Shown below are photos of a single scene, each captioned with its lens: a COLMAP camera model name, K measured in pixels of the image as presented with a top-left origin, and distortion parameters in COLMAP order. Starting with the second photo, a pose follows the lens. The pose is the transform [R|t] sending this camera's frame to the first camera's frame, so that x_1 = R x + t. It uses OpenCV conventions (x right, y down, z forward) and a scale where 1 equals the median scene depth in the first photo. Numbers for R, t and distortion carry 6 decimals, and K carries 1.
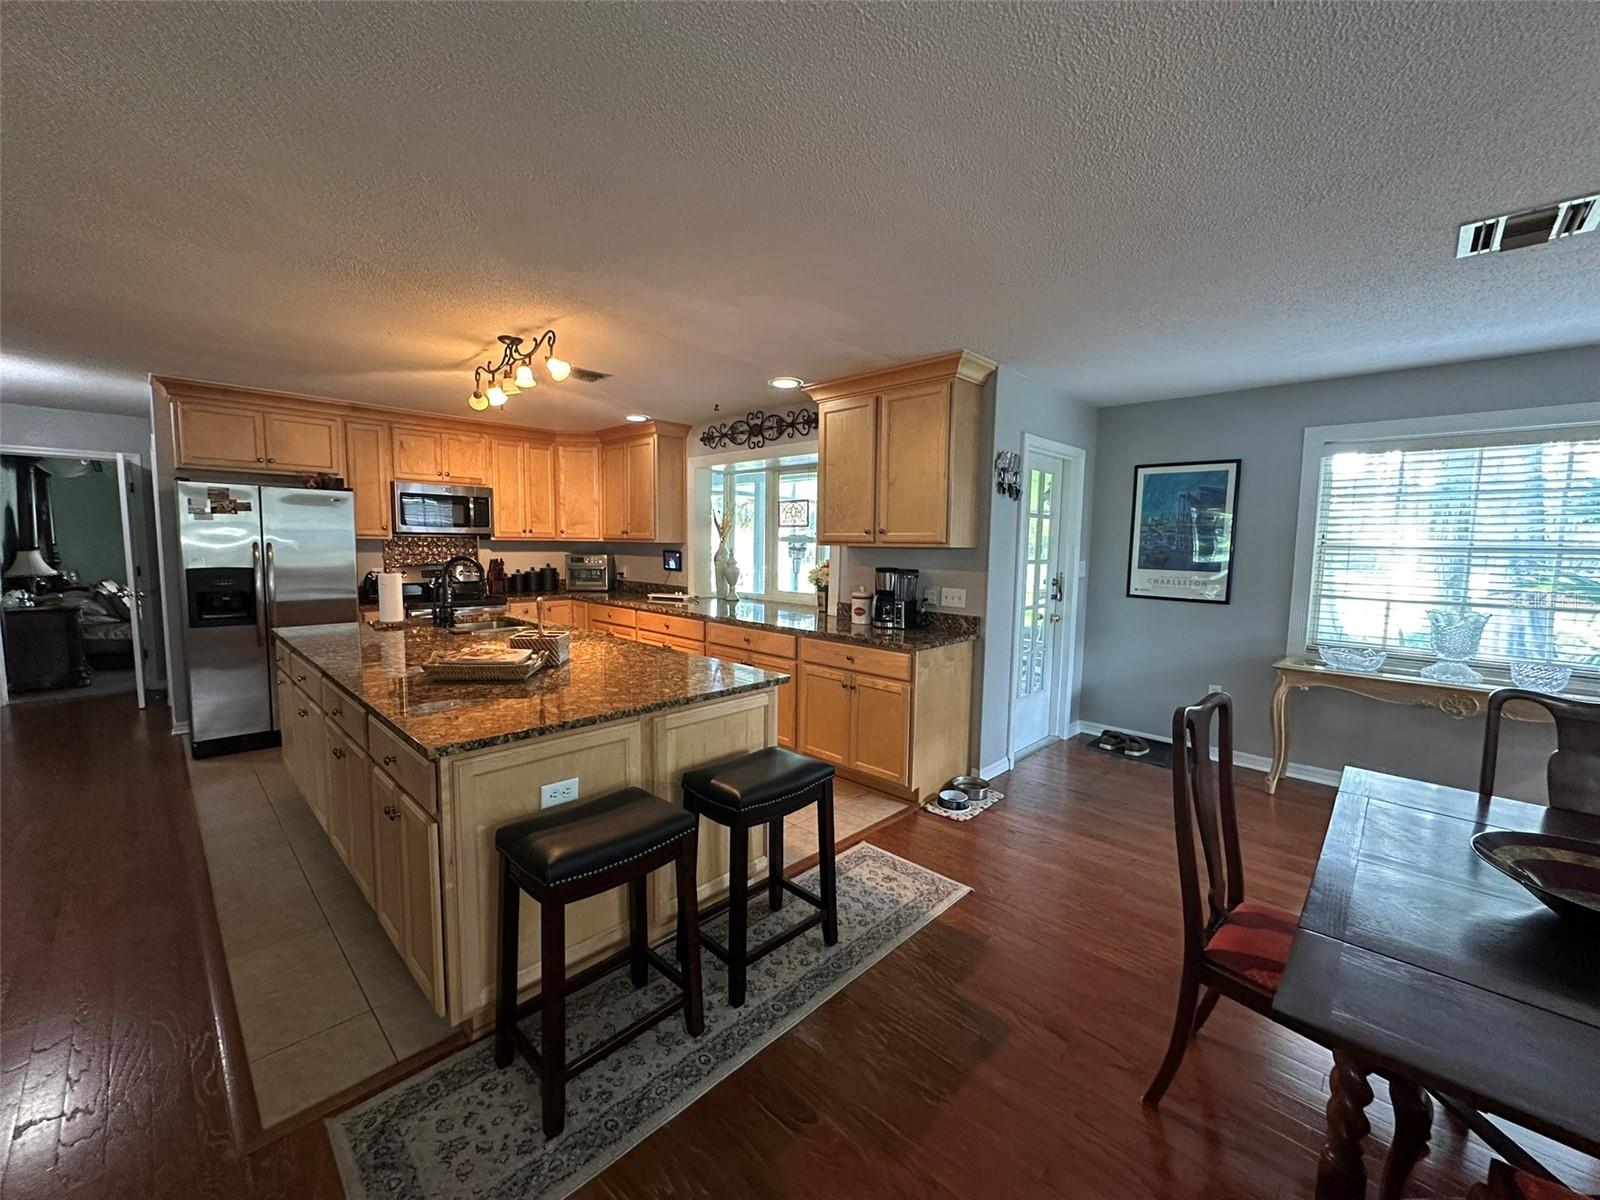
lens RADIAL K [[637.8, 0, 800.0], [0, 637.8, 600.0], [0, 0, 1]] dist [-0.002244, -0.000491]
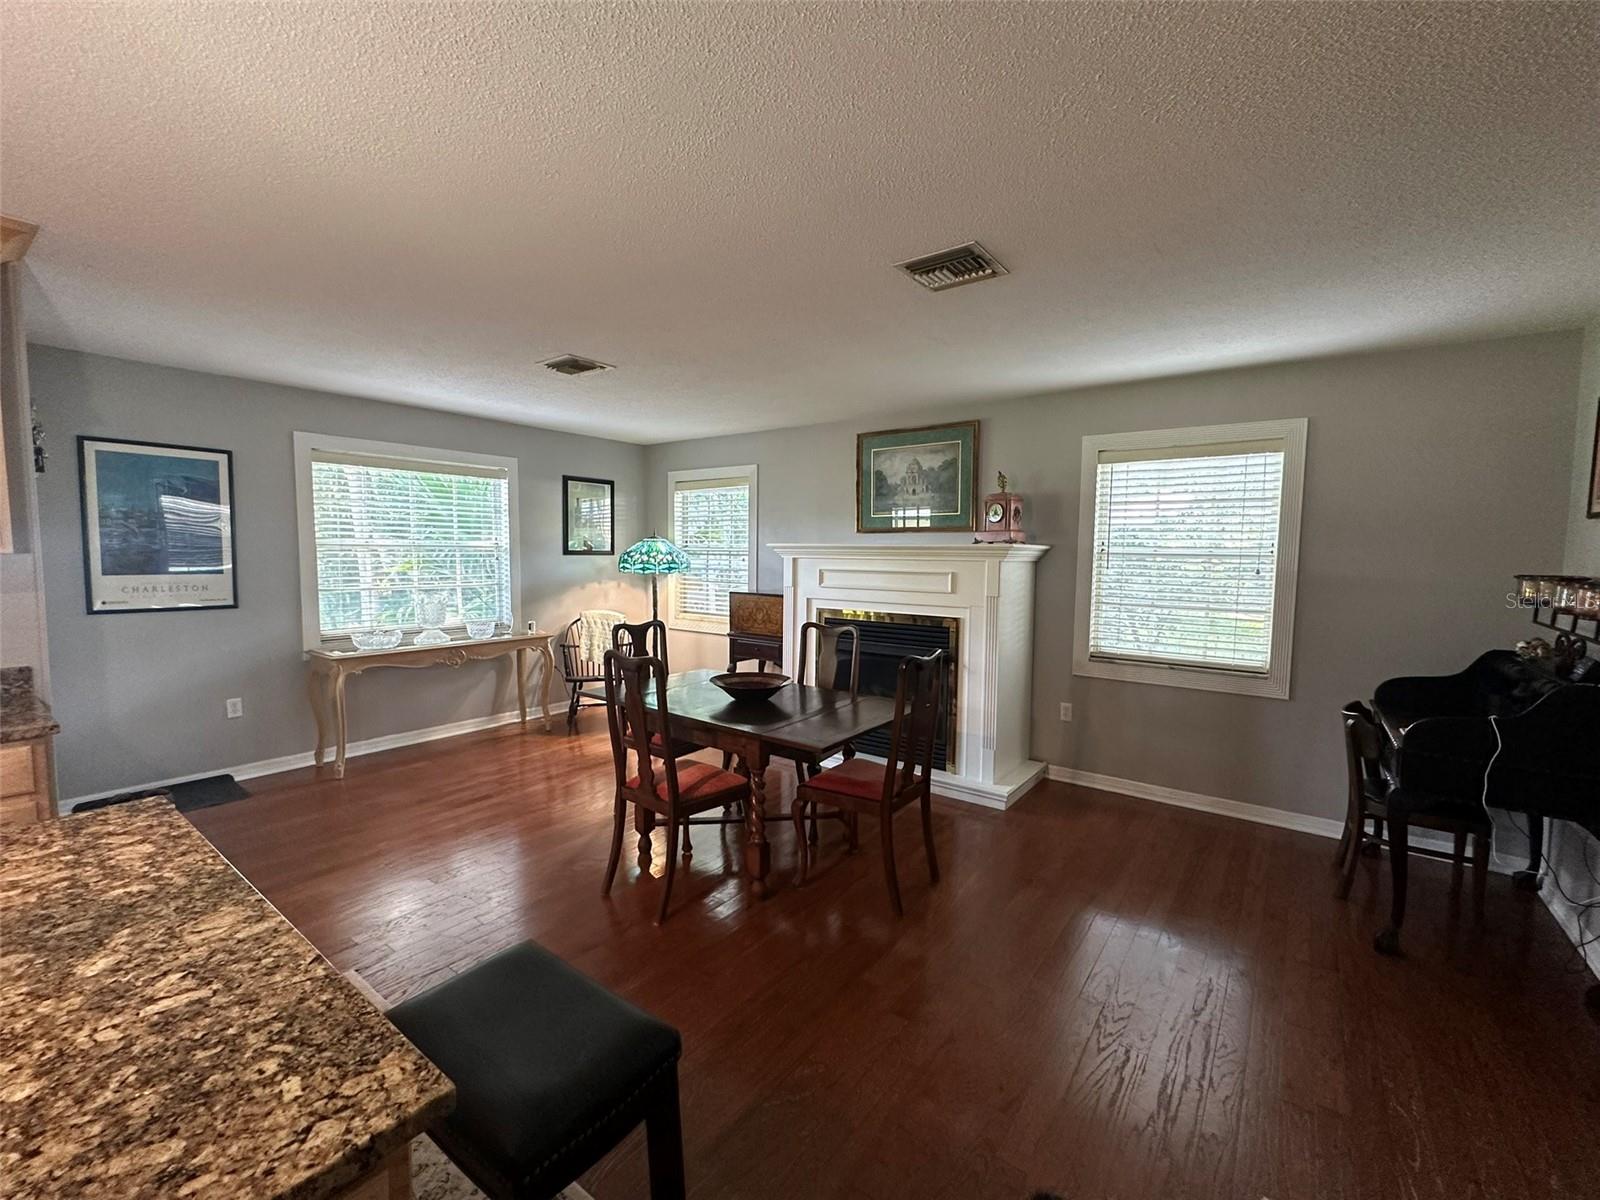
lens RADIAL K [[665.4, 0, 800.0], [0, 665.4, 600.0], [0, 0, 1]] dist [-0.000916, -0.000181]
pose [[-0.123774, -0.088853, 0.988324, -0.337727], [0.080430, 0.991808, 0.099239, -0.031173], [-0.989046, 0.091774, -0.115613, 0.274391]]
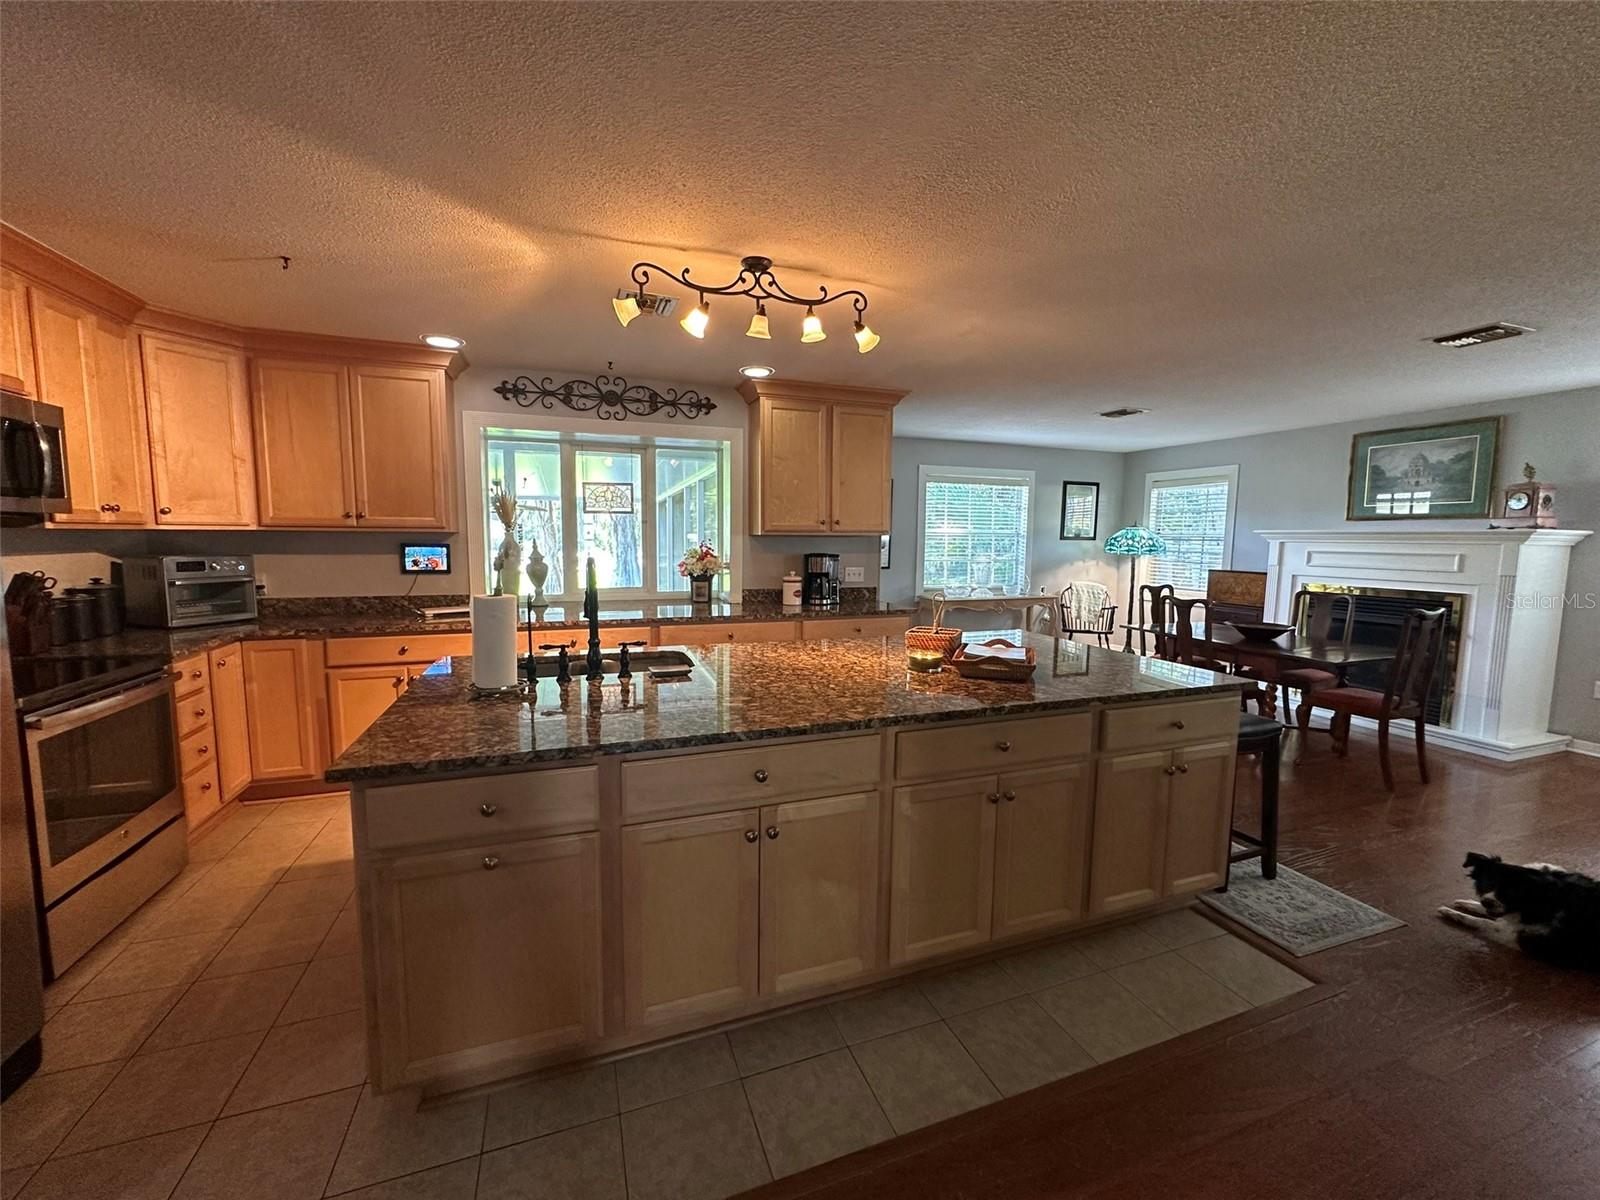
lens RADIAL K [[637.8, 0, 800.0], [0, 637.8, 600.0], [0, 0, 1]] dist [-0.002244, -0.000491]
pose [[0.436162, -0.100271, 0.894264, -0.789769], [0.079948, 0.994161, 0.072479, -0.044847], [-0.896310, 0.039882, 0.441631, 0.441879]]
